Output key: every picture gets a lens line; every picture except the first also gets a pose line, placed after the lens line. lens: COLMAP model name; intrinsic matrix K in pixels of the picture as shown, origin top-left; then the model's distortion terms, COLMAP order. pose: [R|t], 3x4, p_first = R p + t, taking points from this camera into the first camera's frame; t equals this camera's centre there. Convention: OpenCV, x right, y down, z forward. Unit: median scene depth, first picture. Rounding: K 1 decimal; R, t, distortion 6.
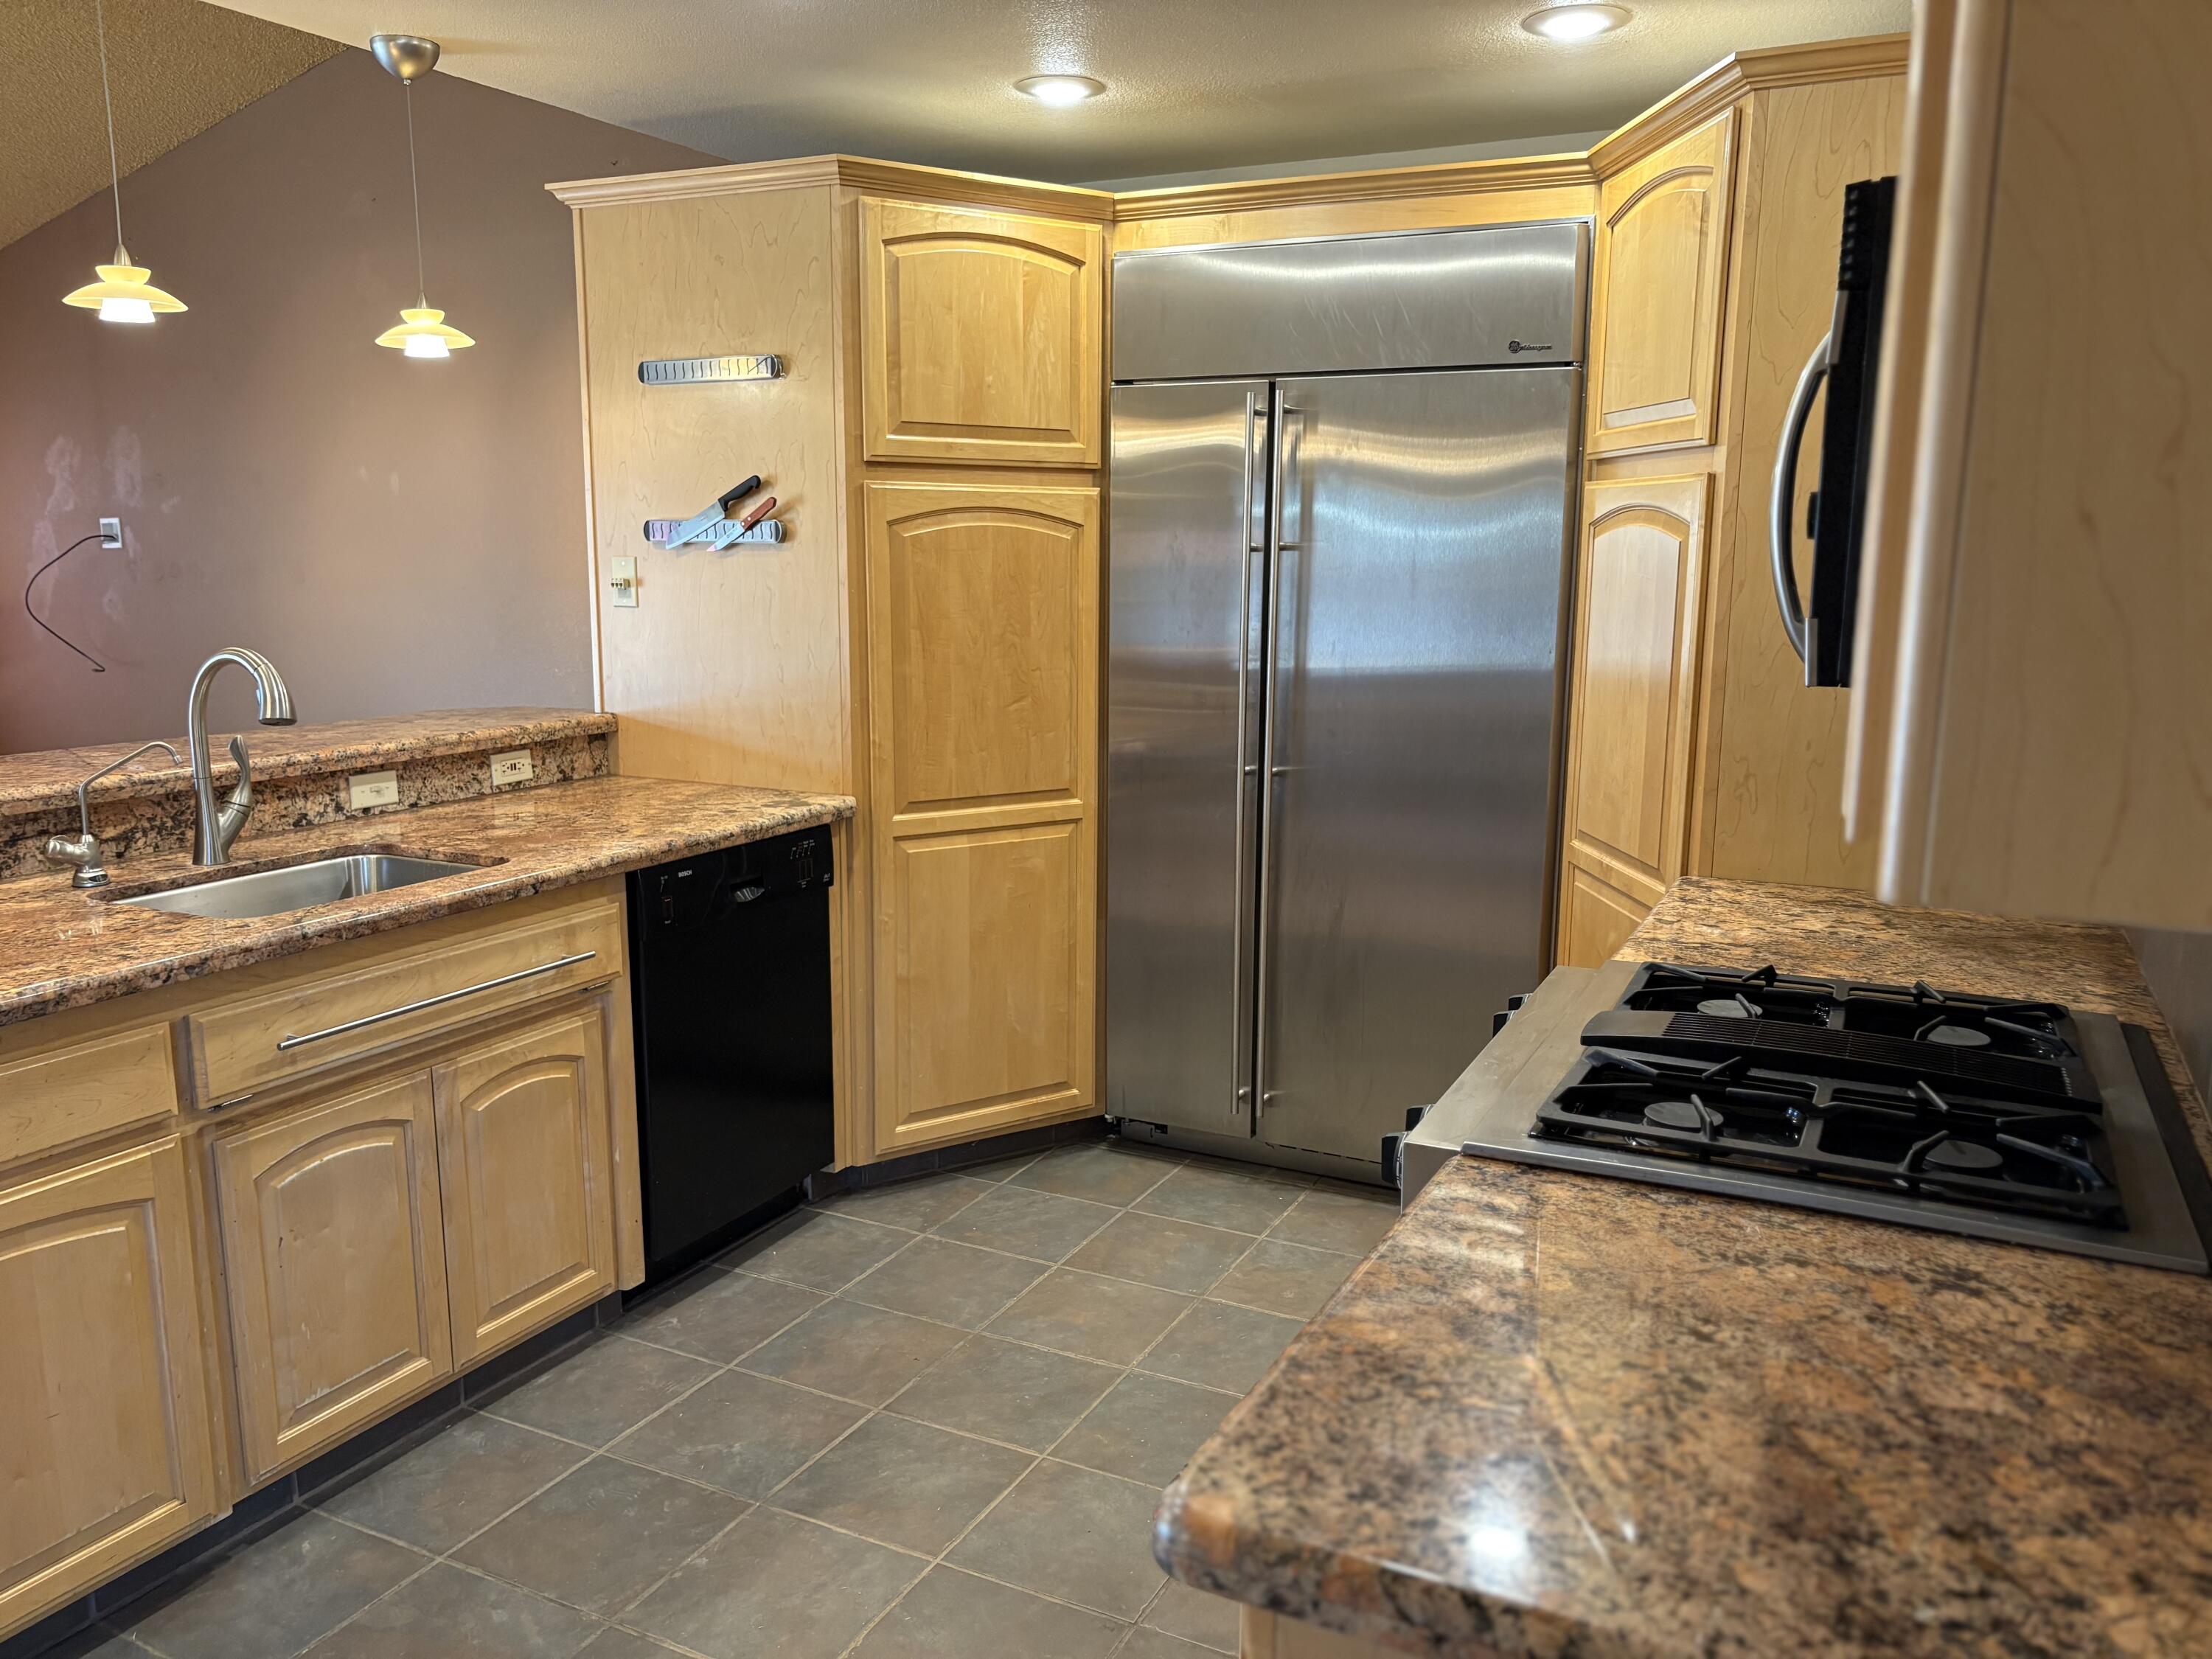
lens RADIAL K [[1681.7, 0, 1111.6], [0, 1681.7, 844.1], [0, 0, 1]] dist [0.032541, -0.028993]
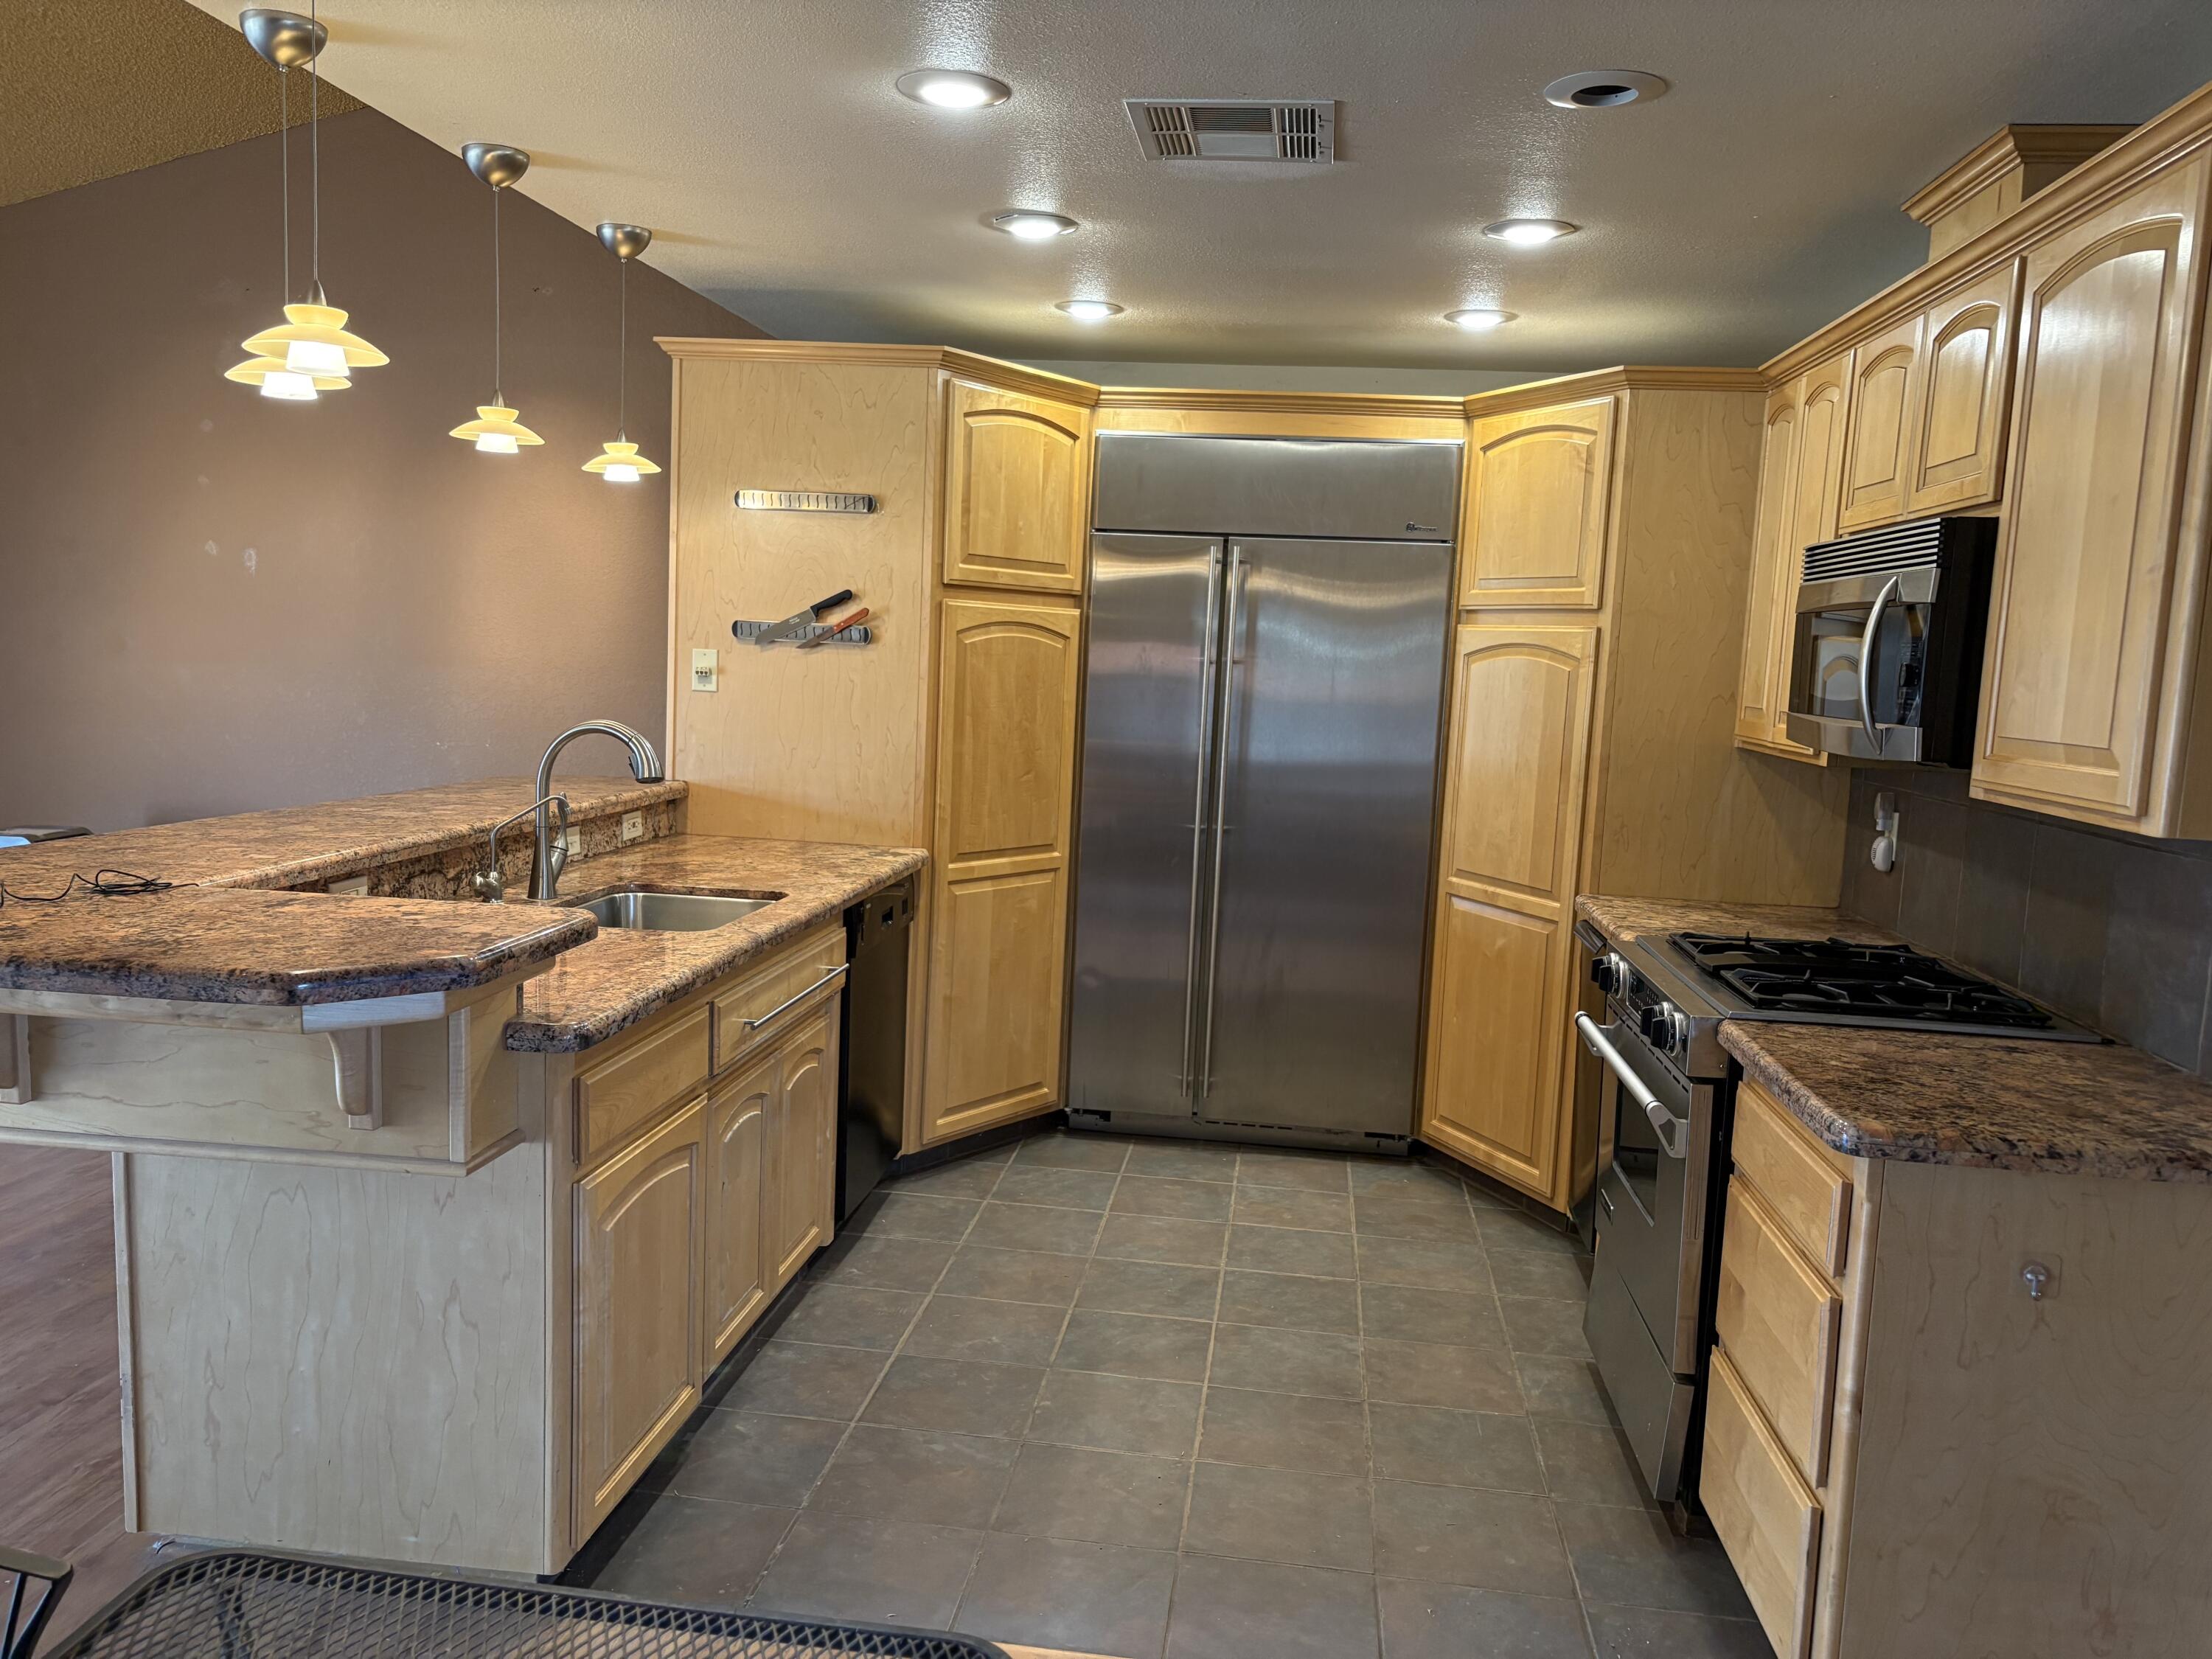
lens RADIAL K [[1681.7, 0, 1099.7], [0, 1681.7, 848.0], [0, 0, 1]] dist [0.032541, -0.028993]
pose [[0.941834, -0.003454, 0.336060, -0.450847], [0.020344, 0.998699, -0.046749, 0.031716], [-0.335462, 0.050867, 0.940680, -0.210091]]
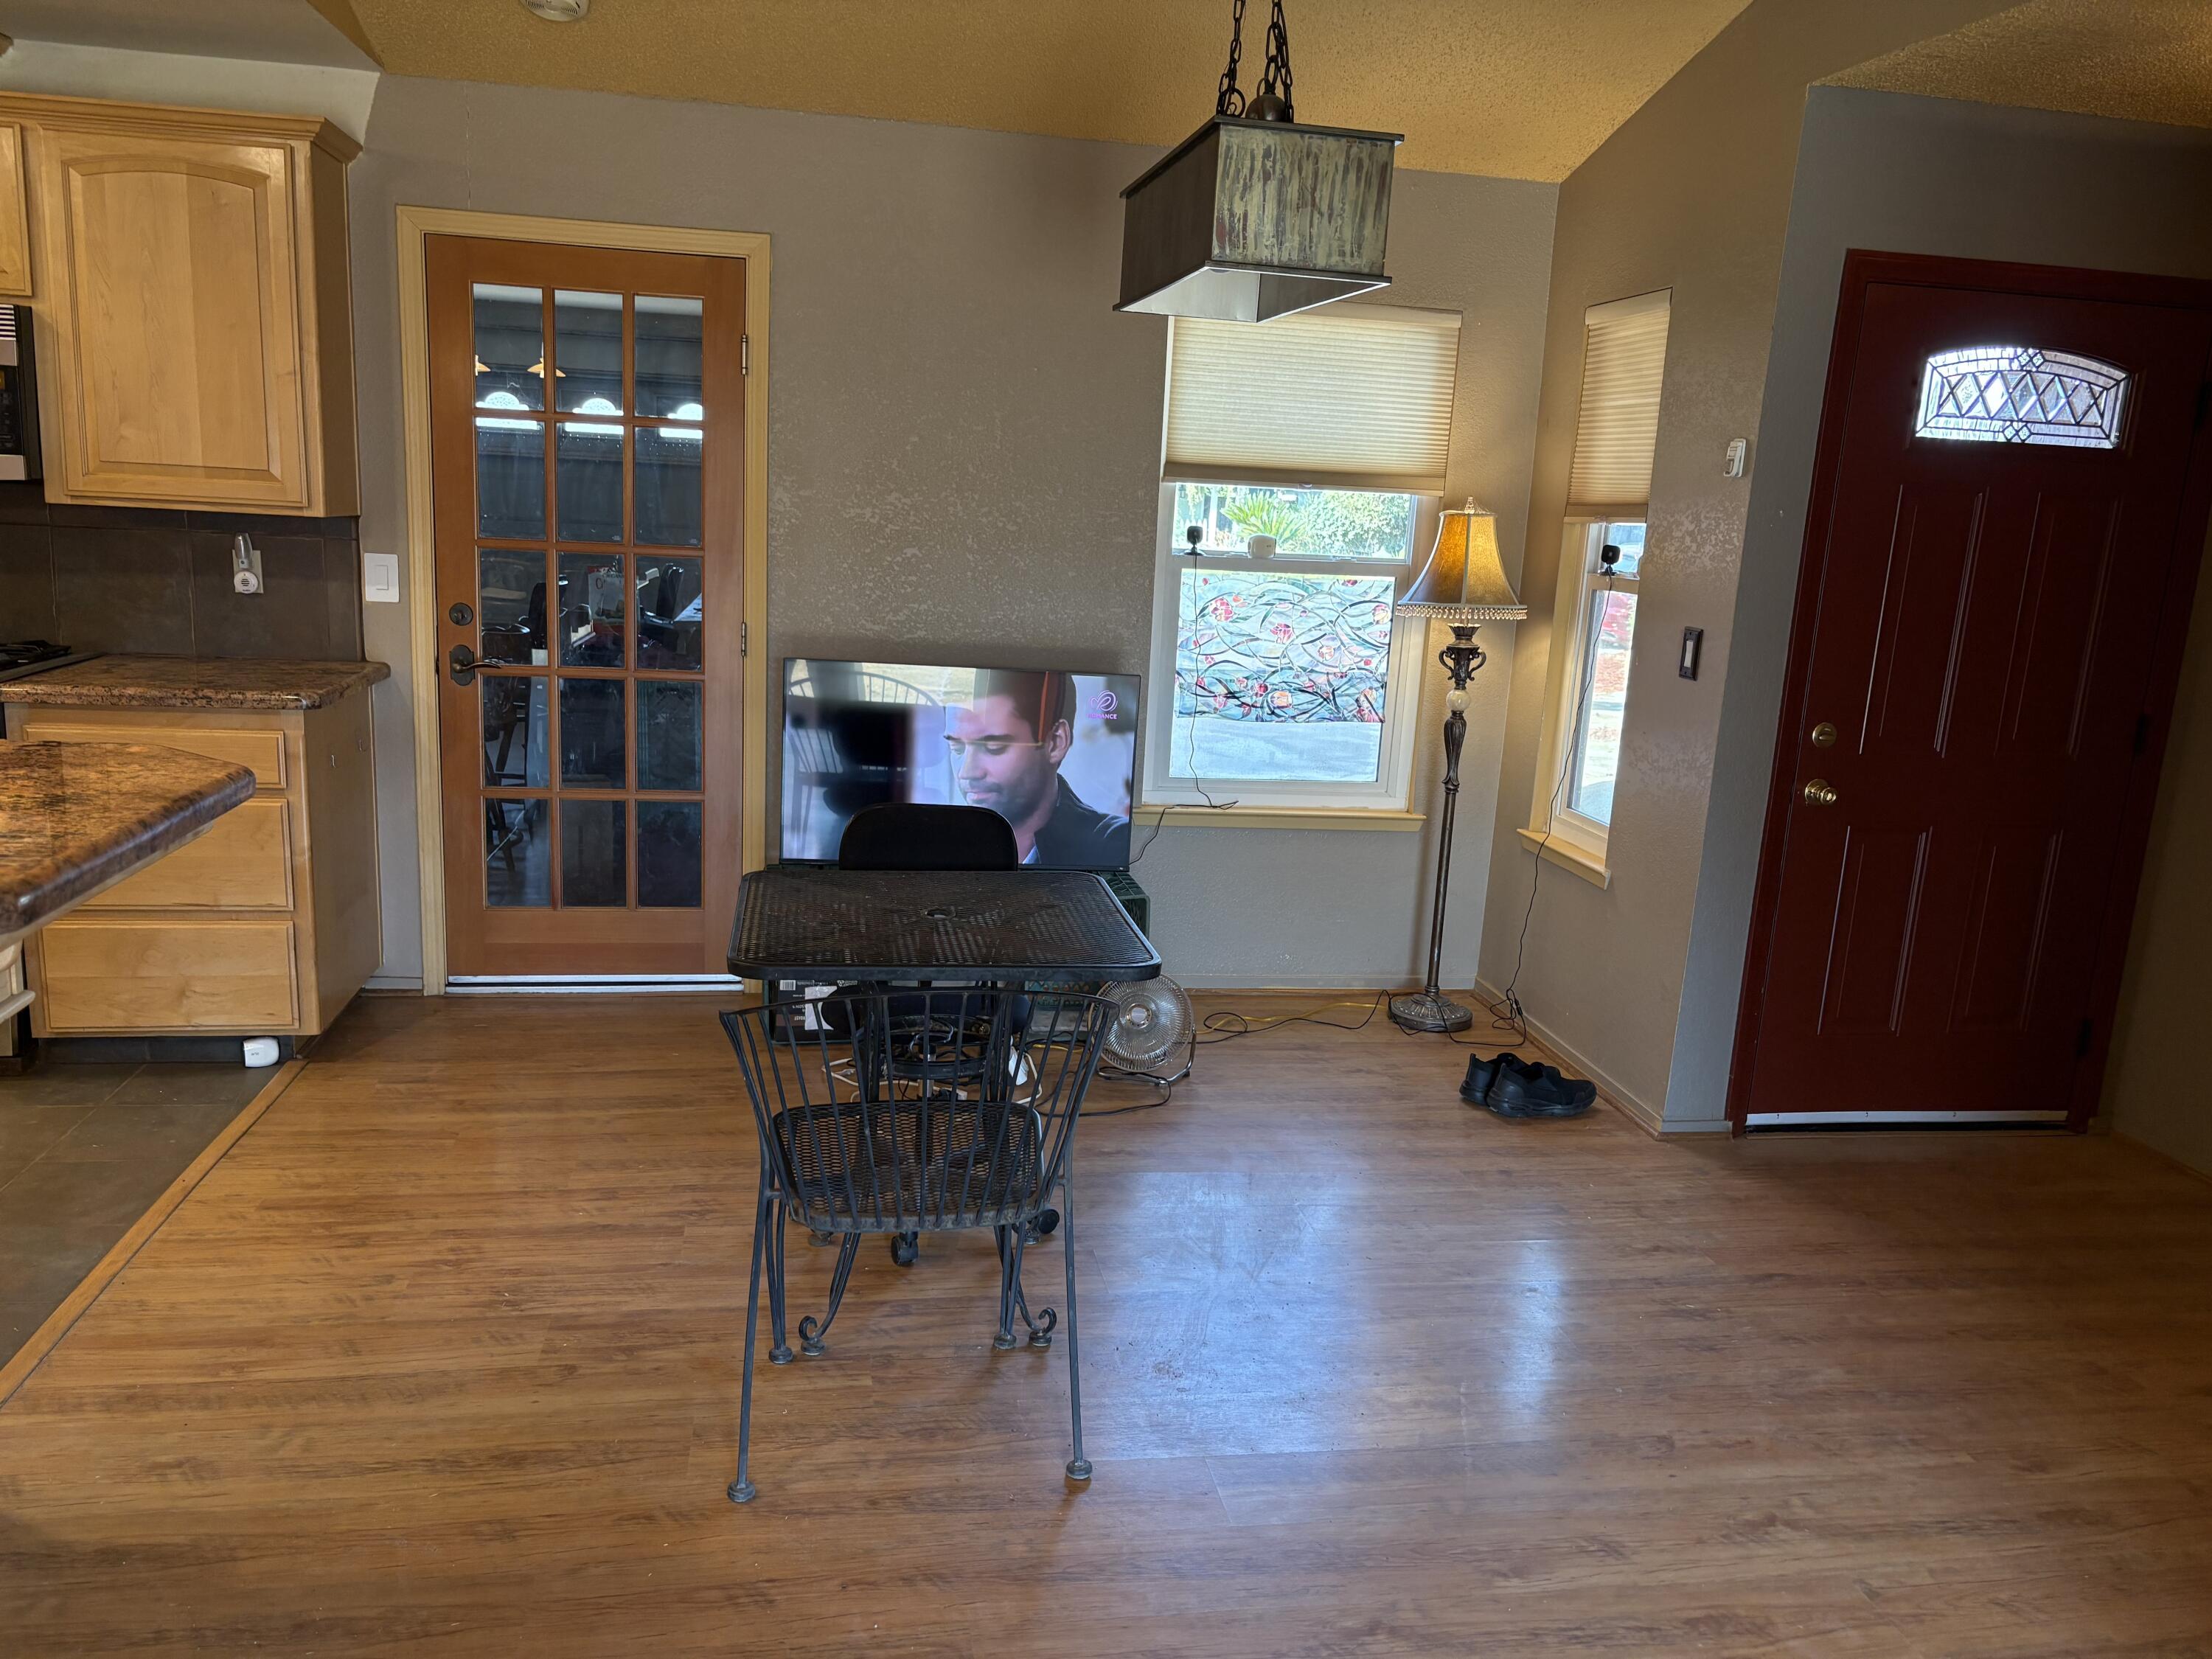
lens RADIAL K [[1681.7, 0, 1117.7], [0, 1681.7, 833.8], [0, 0, 1]] dist [0.032541, -0.028993]
pose [[-0.592502, -0.198062, 0.780841, -1.168771], [0.087270, 0.947817, 0.306637, -0.093786], [-0.800828, 0.249827, -0.544299, 0.472157]]
